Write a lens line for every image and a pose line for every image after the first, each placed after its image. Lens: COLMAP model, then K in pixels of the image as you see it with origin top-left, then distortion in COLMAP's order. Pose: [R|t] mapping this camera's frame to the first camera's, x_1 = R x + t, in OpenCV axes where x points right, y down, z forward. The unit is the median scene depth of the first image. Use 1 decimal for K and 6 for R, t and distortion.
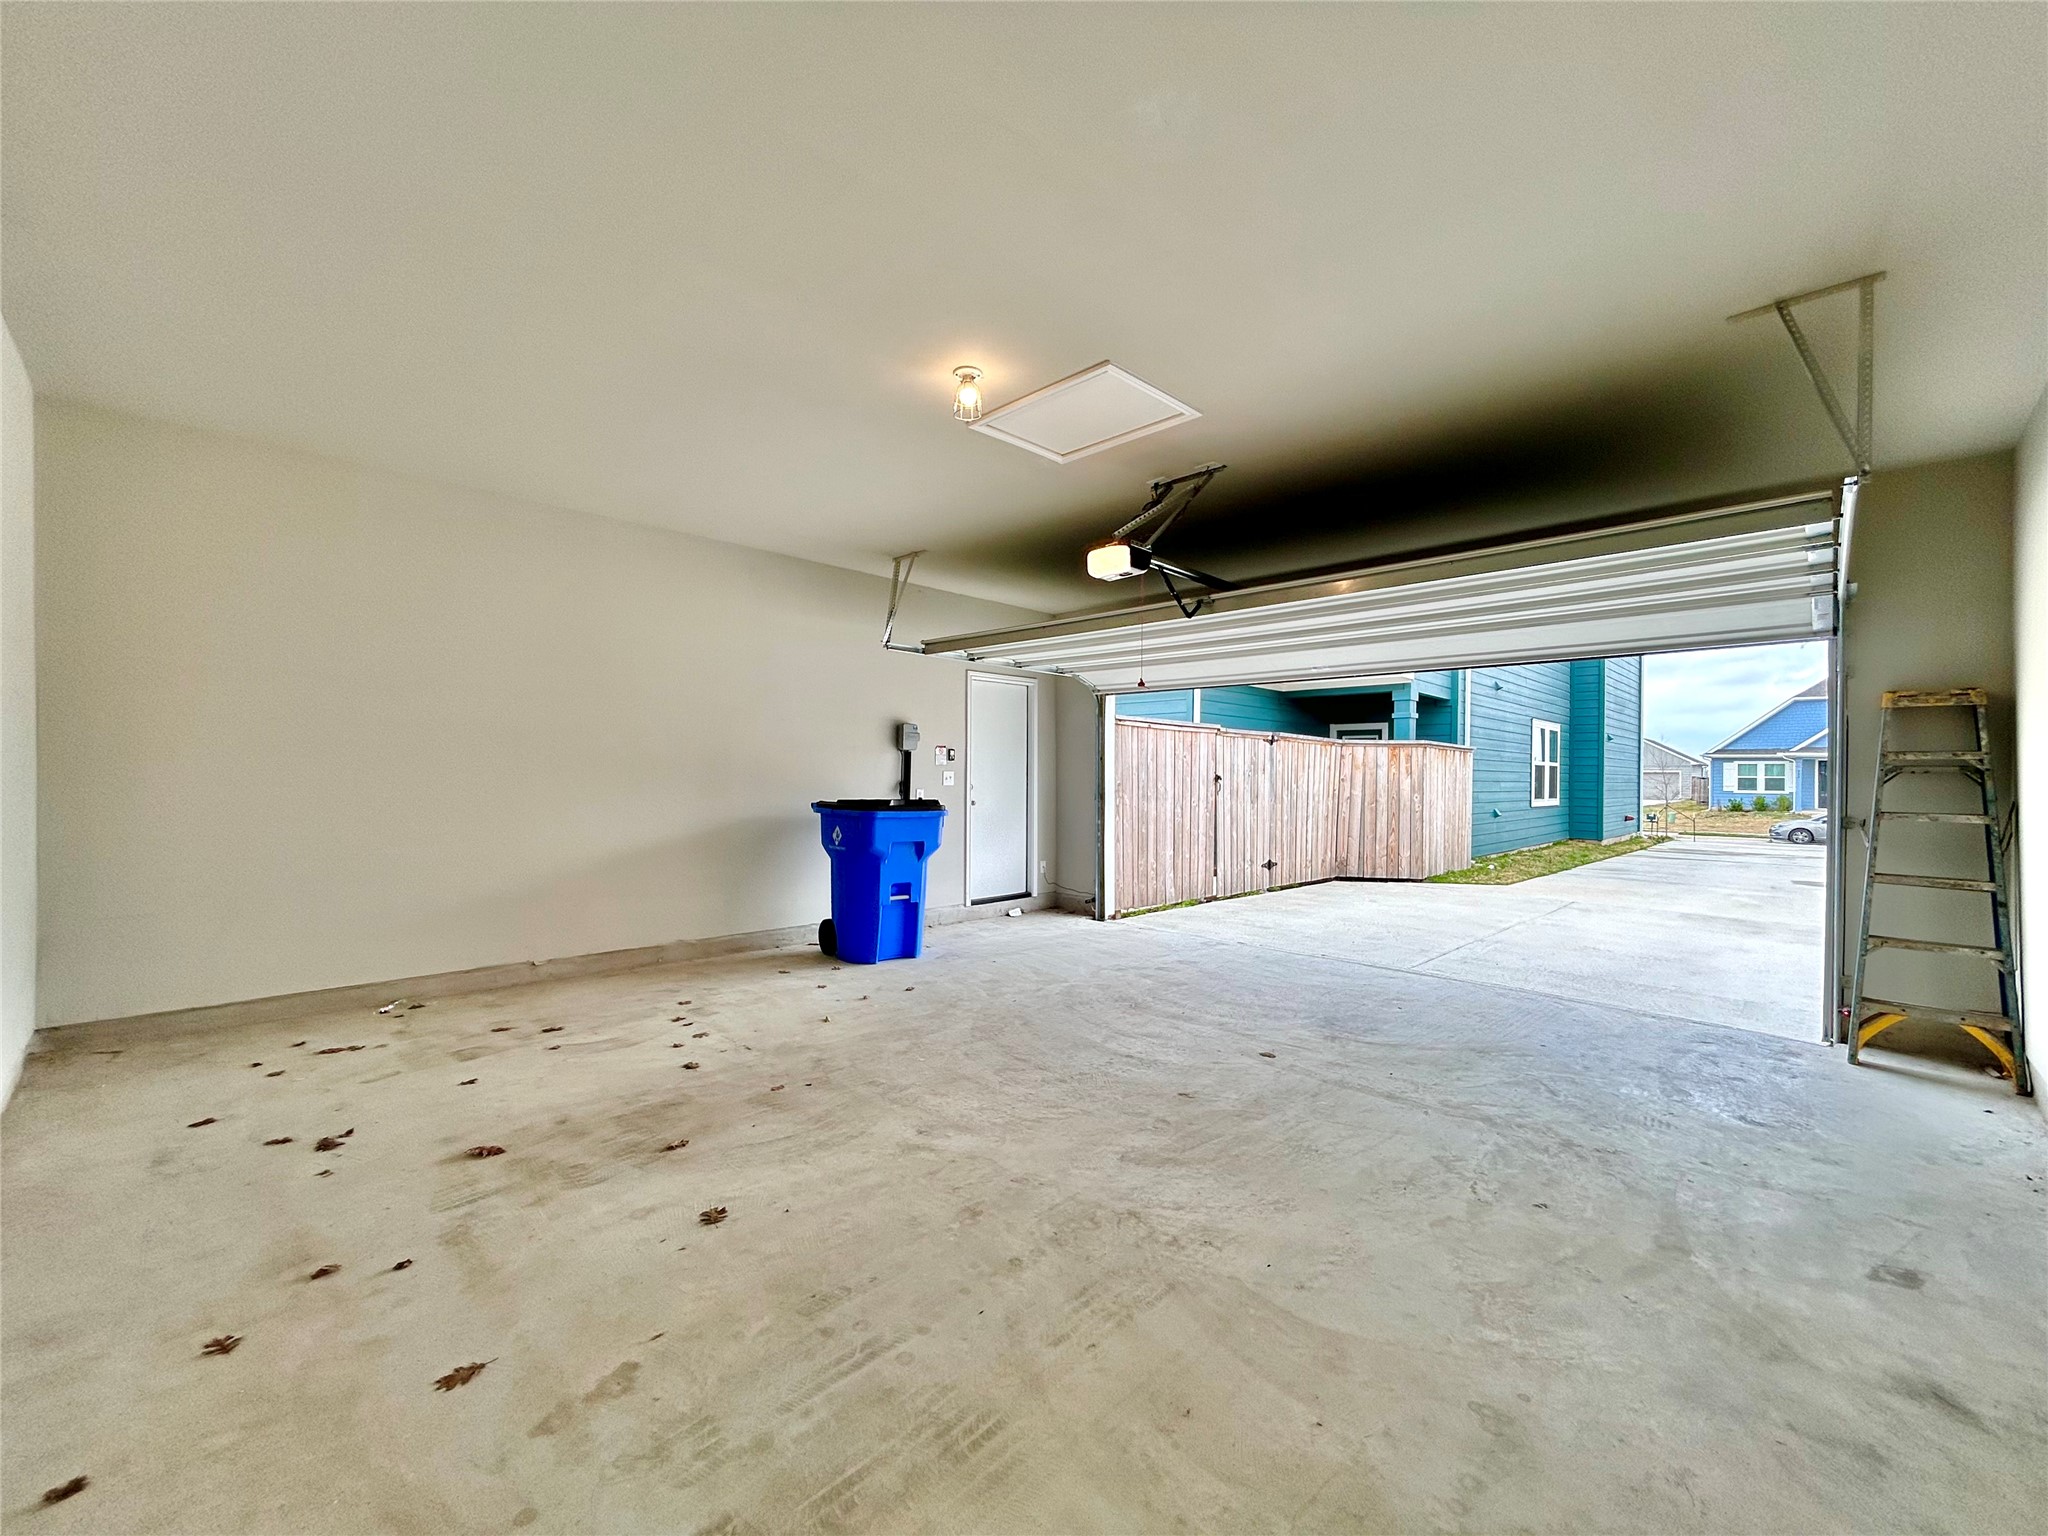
lens RADIAL K [[829.6, 0, 1024.0], [0, 829.6, 768.0], [0, 0, 1]] dist [-0.001731, 0.000441]
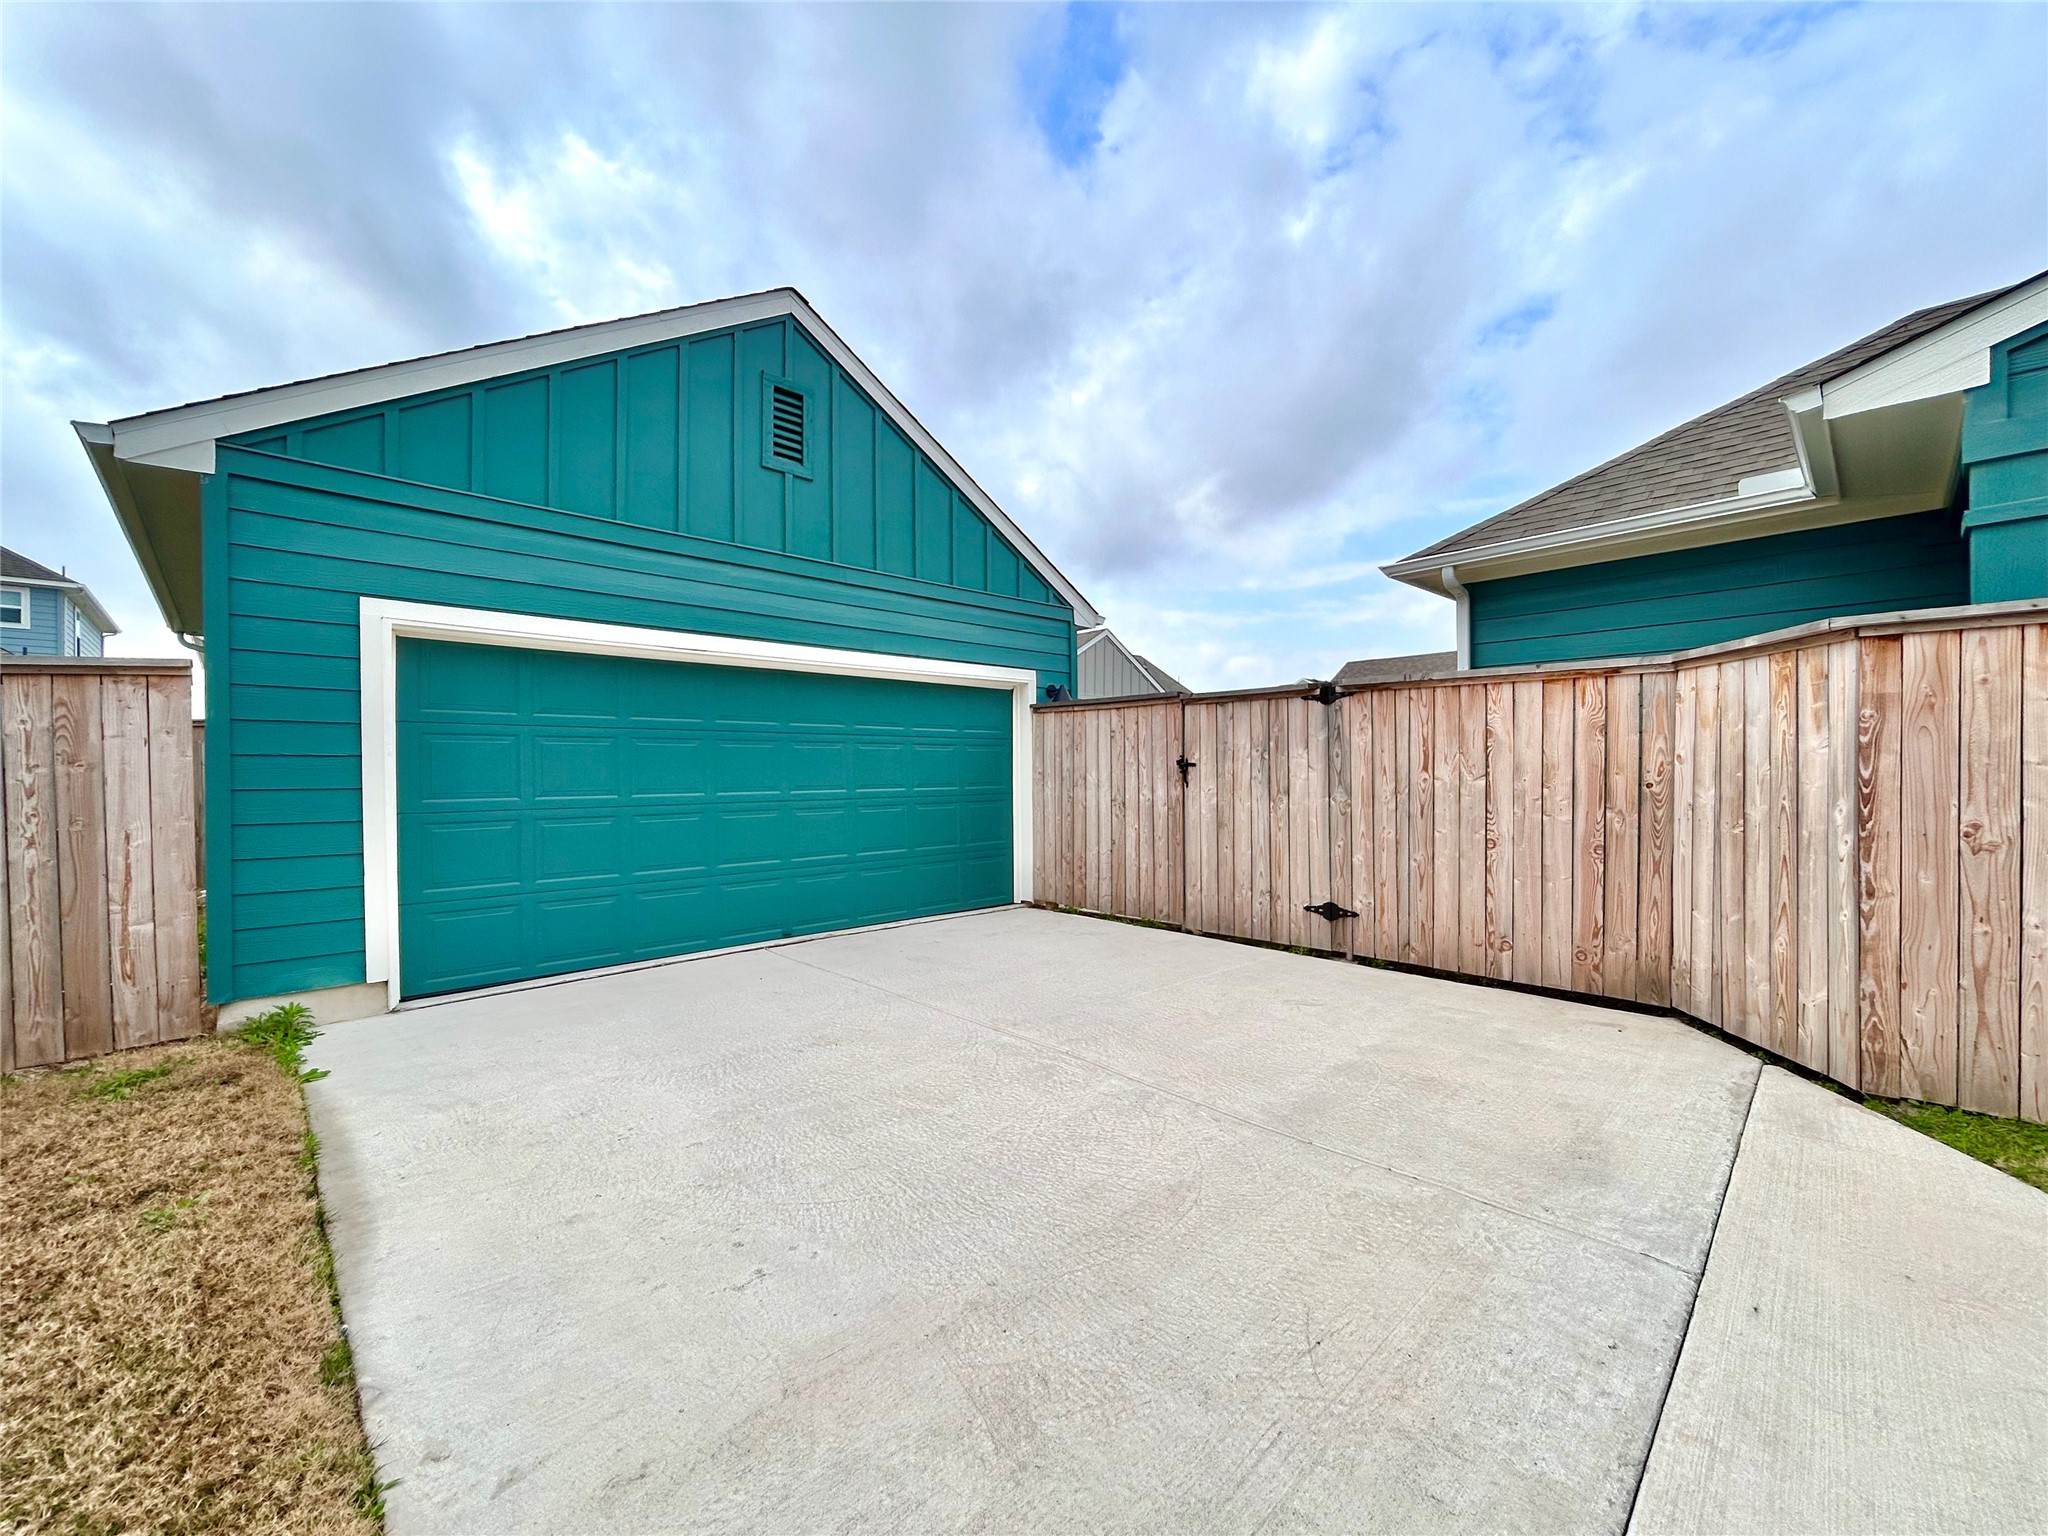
lens RADIAL K [[829.6, 0, 1024.0], [0, 829.6, 768.0], [0, 0, 1]] dist [-0.001731, 0.000441]
pose [[-0.017501, -0.018658, -0.999673, 0.886596], [0.005621, 0.999808, -0.018759, 0.027218], [0.999831, -0.005947, -0.017392, 0.805276]]
